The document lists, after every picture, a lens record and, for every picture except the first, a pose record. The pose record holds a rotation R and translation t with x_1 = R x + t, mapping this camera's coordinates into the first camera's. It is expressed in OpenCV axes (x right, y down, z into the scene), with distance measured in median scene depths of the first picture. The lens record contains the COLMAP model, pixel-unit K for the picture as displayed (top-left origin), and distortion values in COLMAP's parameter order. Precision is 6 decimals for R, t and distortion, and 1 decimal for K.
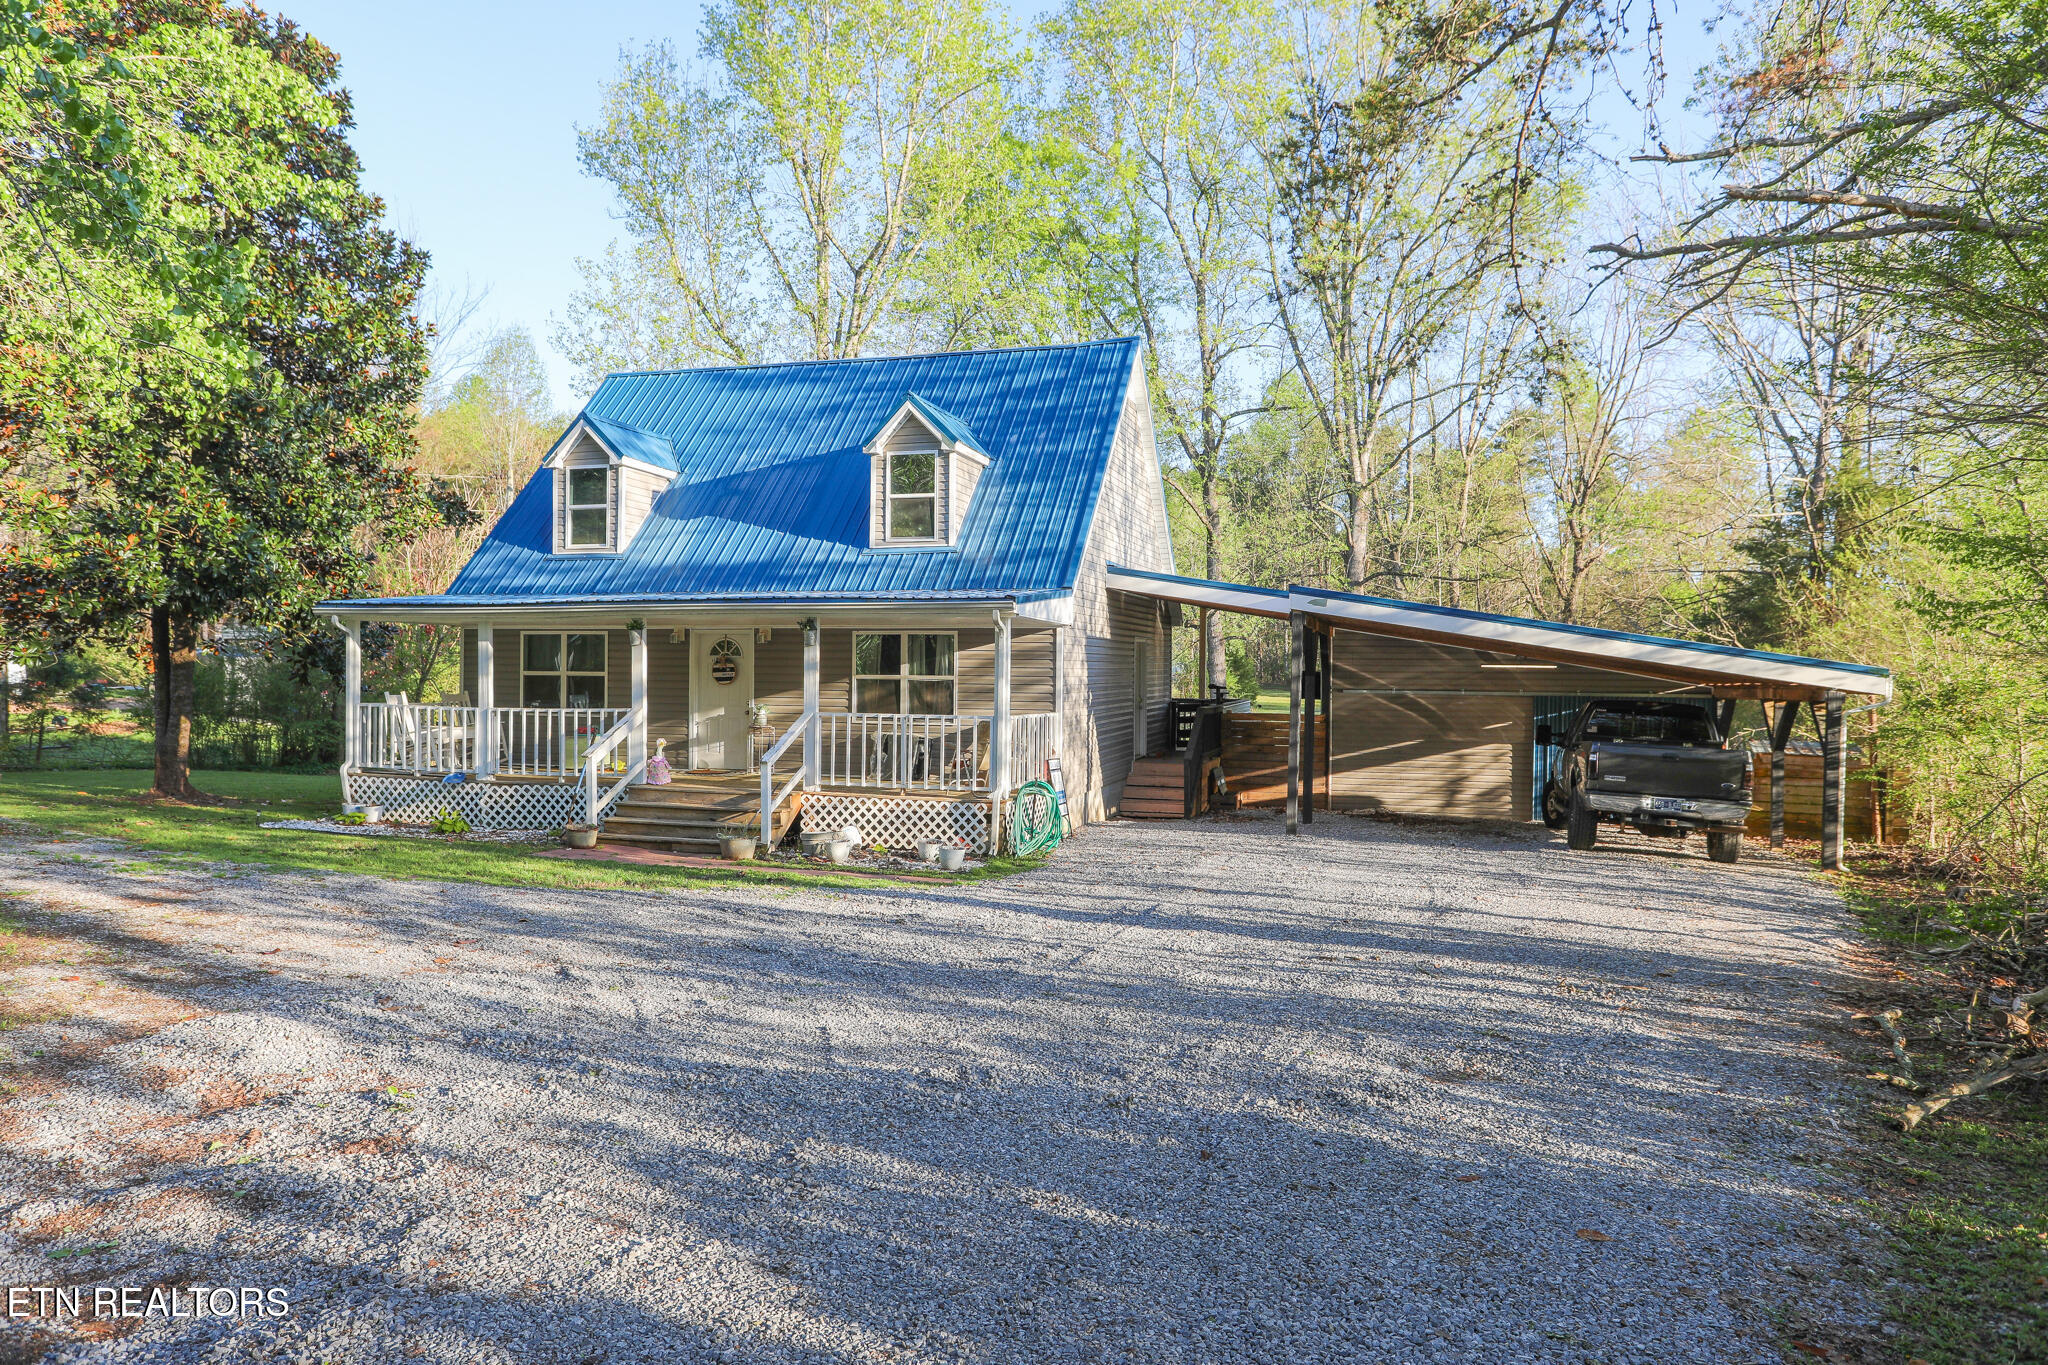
lens RADIAL K [[1364.9, 0, 1024.4], [0, 1364.9, 680.3], [0, 0, 1]] dist [-0.026695, 0.000633]
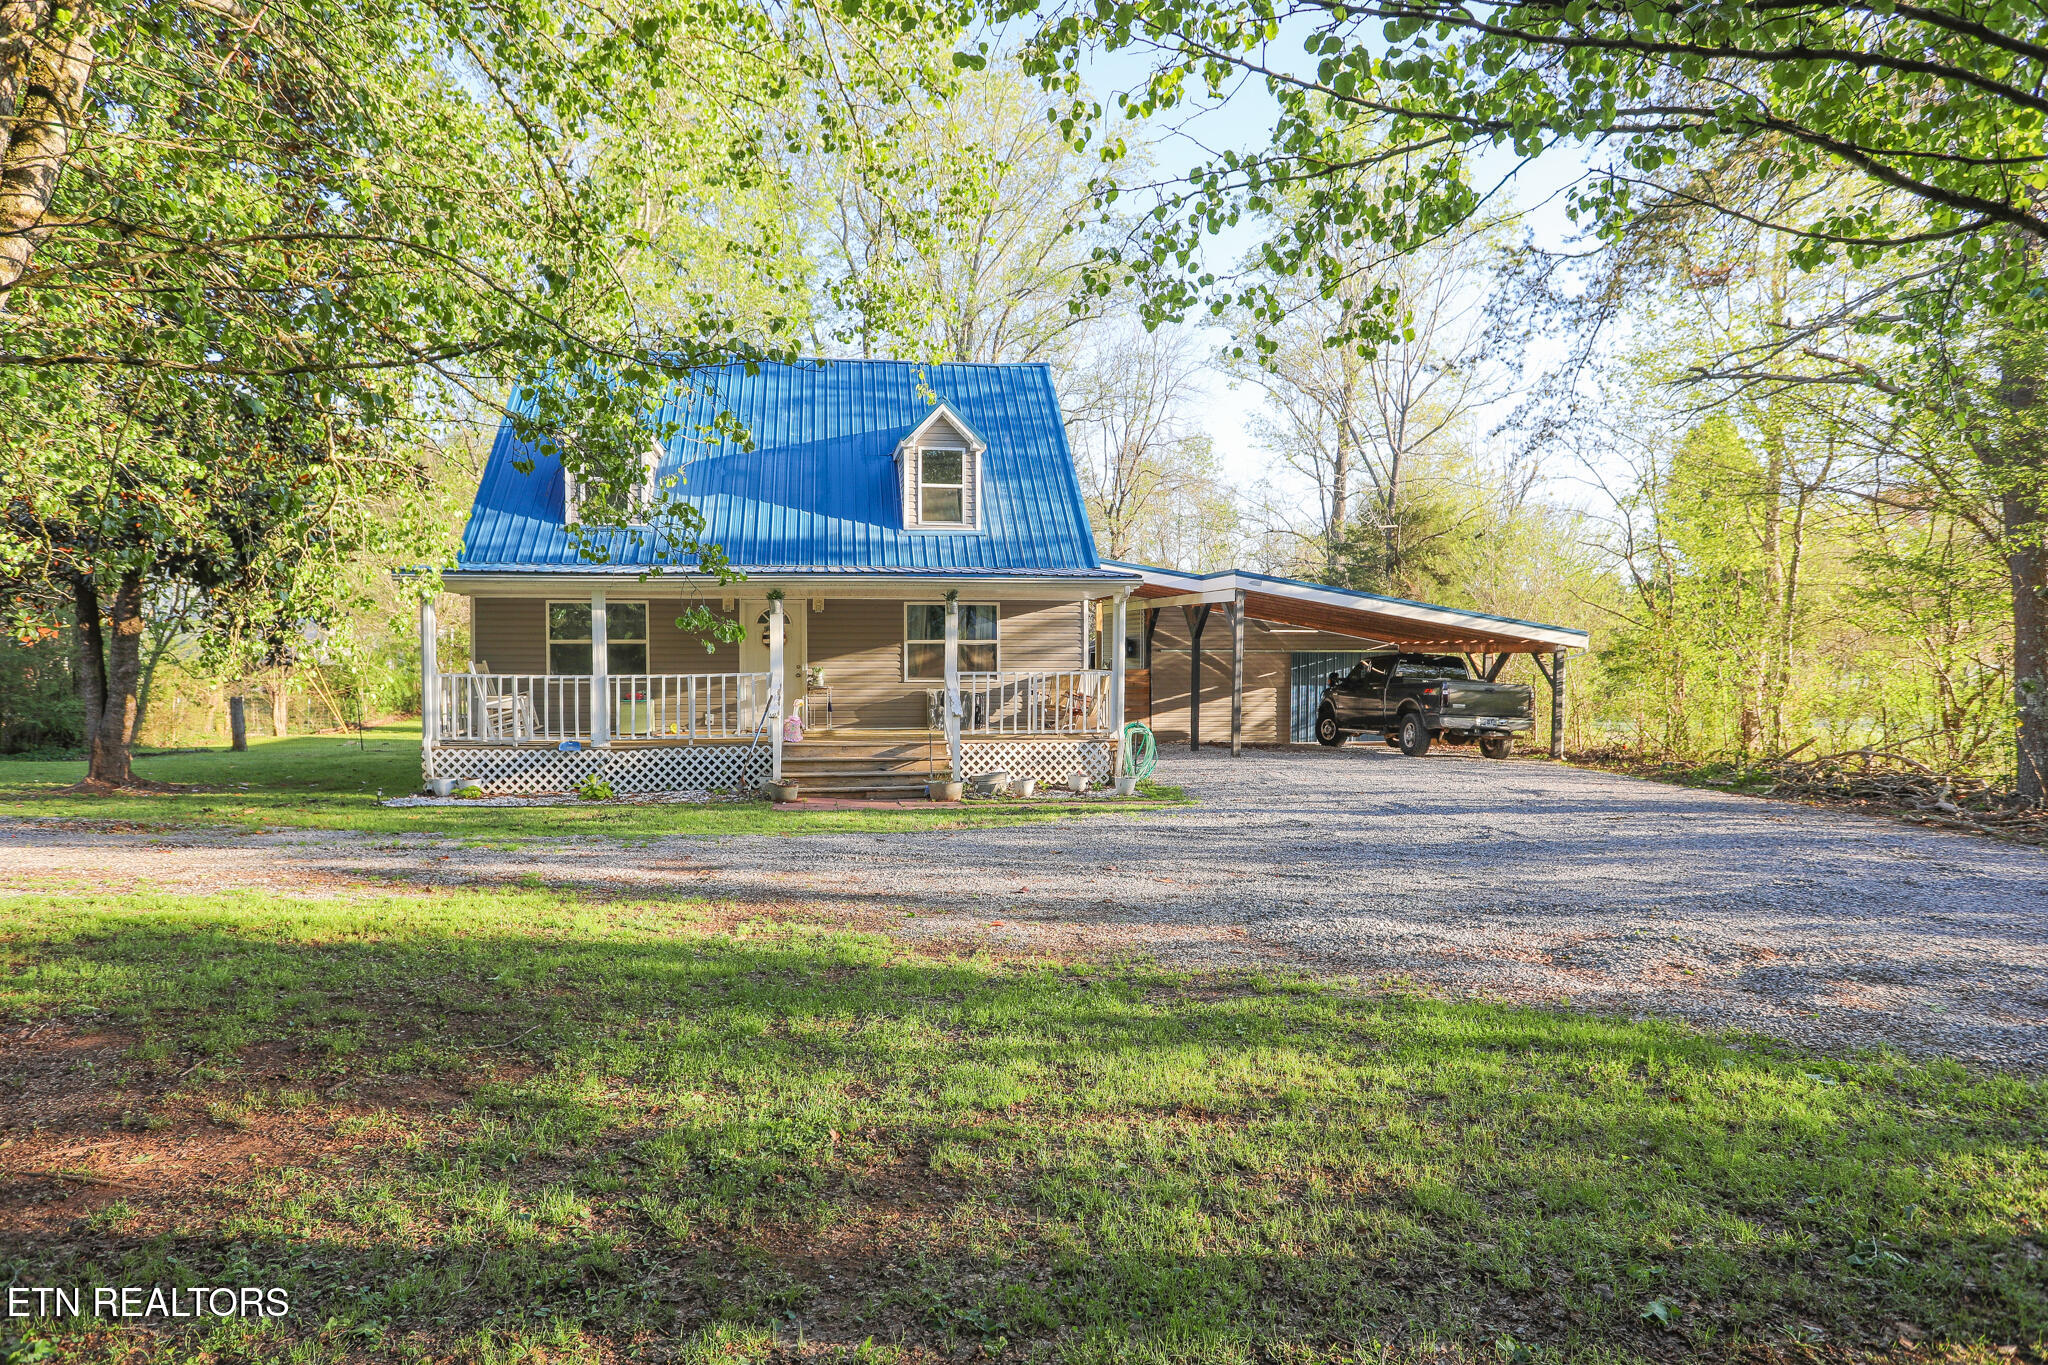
lens RADIAL K [[1169.1, 0, 1017.3], [0, 1169.1, 689.4], [0, 0, 1]] dist [-0.049281, 0.005159]
pose [[0.888652, -0.026511, 0.457815, -0.489746], [0.010534, 0.999244, 0.037417, 0.001495], [-0.458461, -0.028428, 0.888260, 0.082232]]
